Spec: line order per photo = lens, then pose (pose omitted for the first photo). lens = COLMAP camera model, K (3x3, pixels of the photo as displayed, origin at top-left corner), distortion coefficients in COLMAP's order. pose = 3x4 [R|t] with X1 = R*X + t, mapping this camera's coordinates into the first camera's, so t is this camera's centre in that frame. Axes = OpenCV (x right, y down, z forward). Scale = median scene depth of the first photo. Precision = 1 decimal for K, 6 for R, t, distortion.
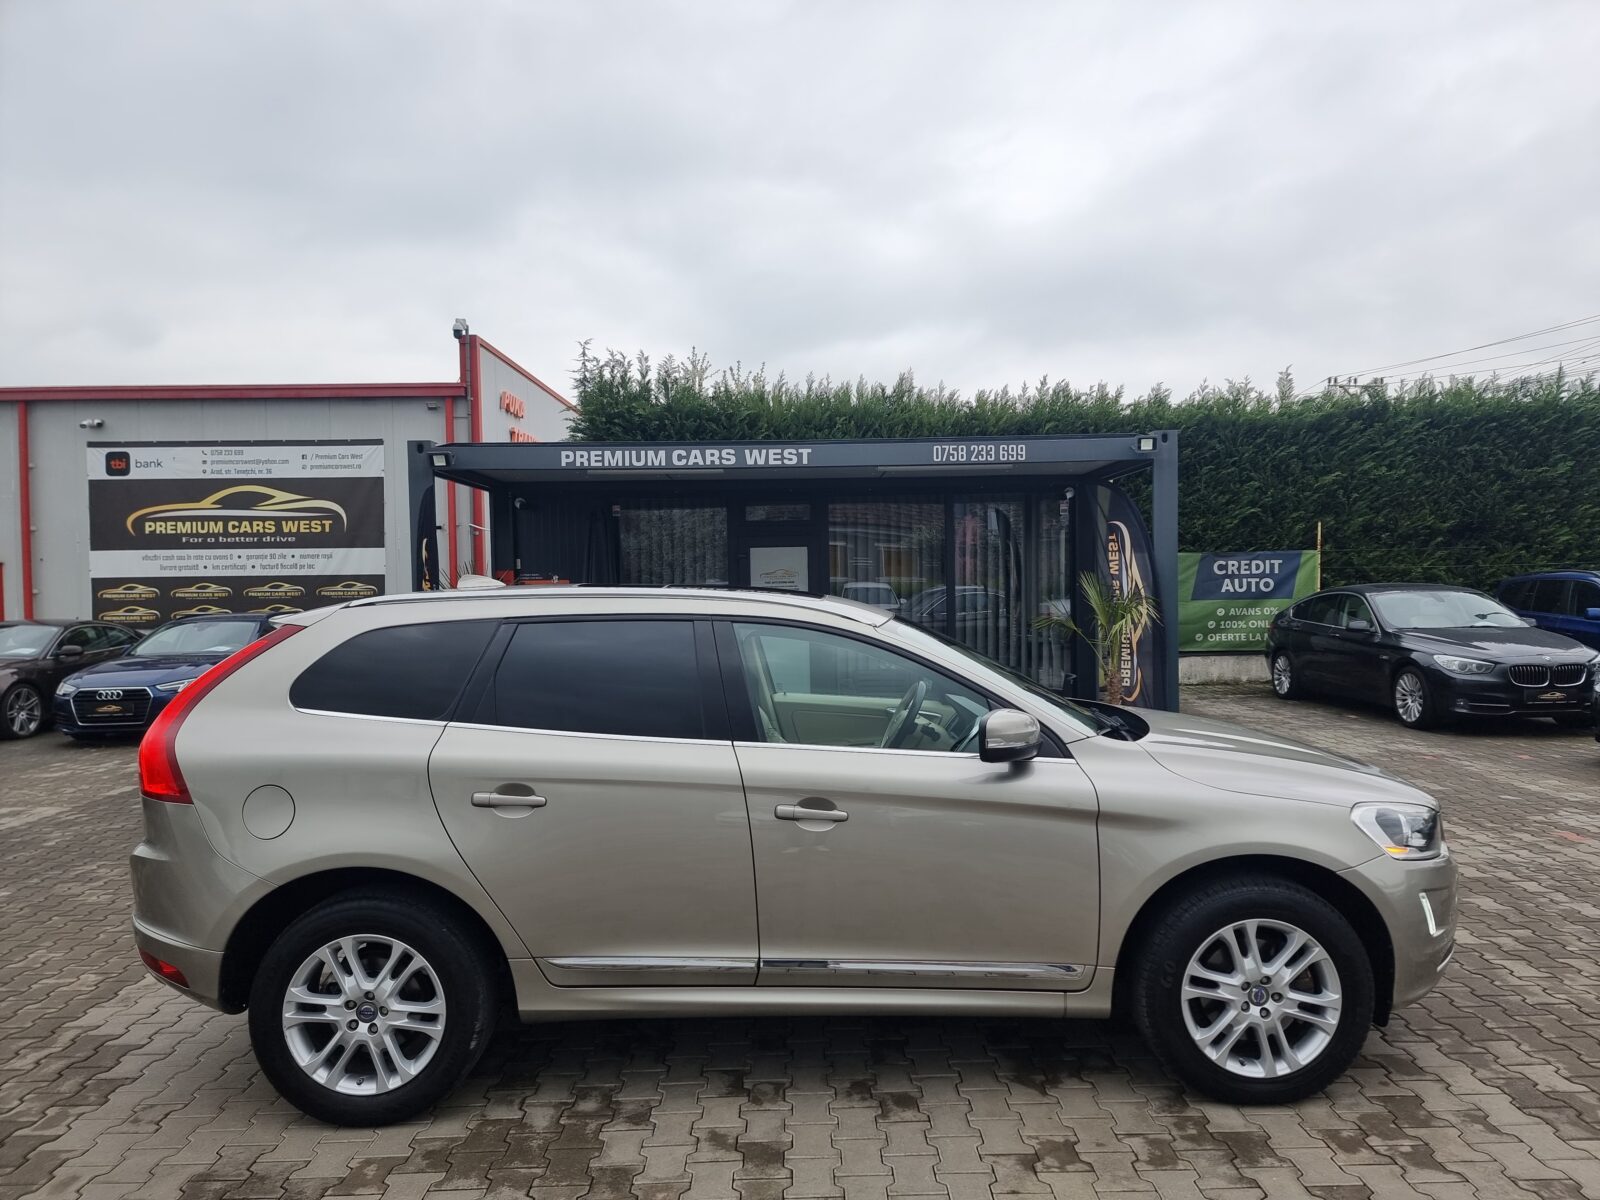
lens RADIAL K [[1120.2, 0, 800.0], [0, 1120.2, 600.0], [0, 0, 1]] dist [0.073280, -0.068883]
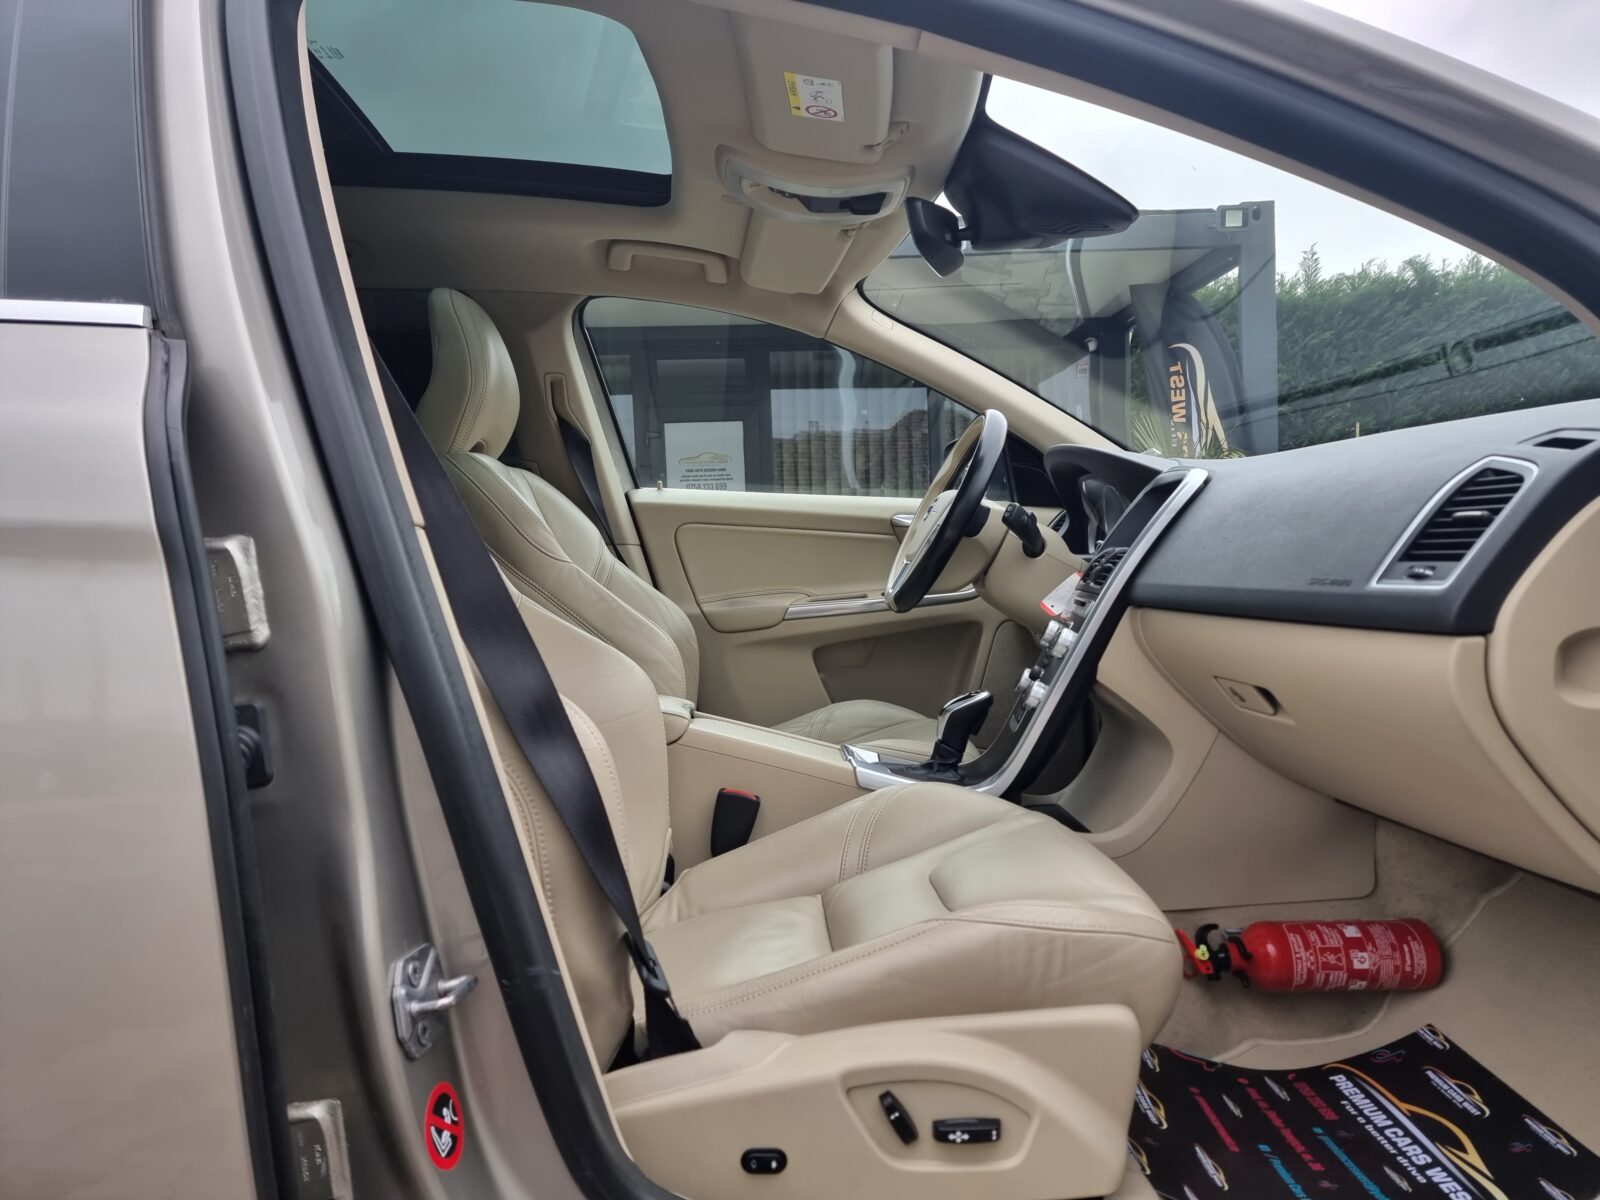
lens RADIAL K [[1120.2, 0, 800.0], [0, 1120.2, 600.0], [0, 0, 1]] dist [0.073280, -0.068883]
pose [[0.999128, -0.019210, 0.037068, 0.012271], [0.018324, 0.999541, 0.024105, 0.042357], [-0.037514, -0.023405, 0.999022, 0.203551]]
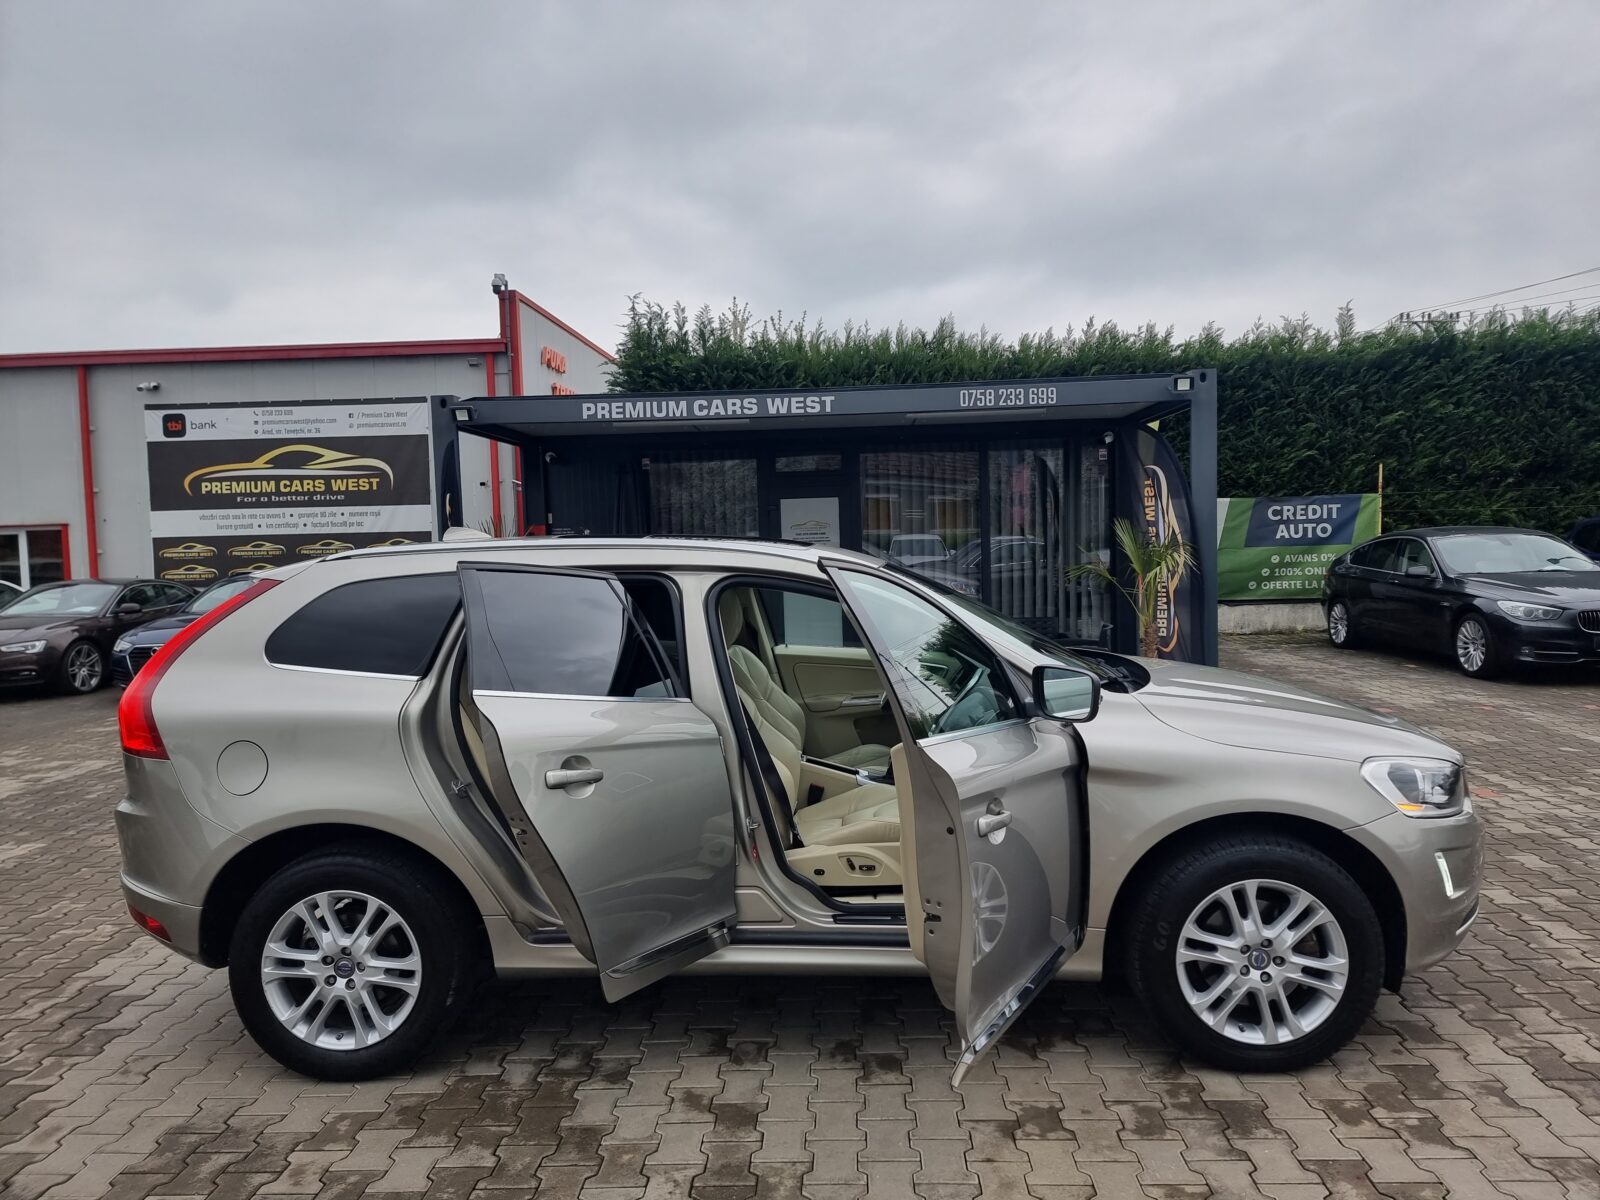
lens RADIAL K [[1118.8, 0, 797.6], [0, 1118.8, 590.6], [0, 0, 1]] dist [0.074582, -0.070613]
pose [[0.998397, -0.009329, -0.055823, 0.021765], [0.011191, 0.999388, 0.033149, 0.001225], [0.055480, -0.033721, 0.997890, 0.012301]]
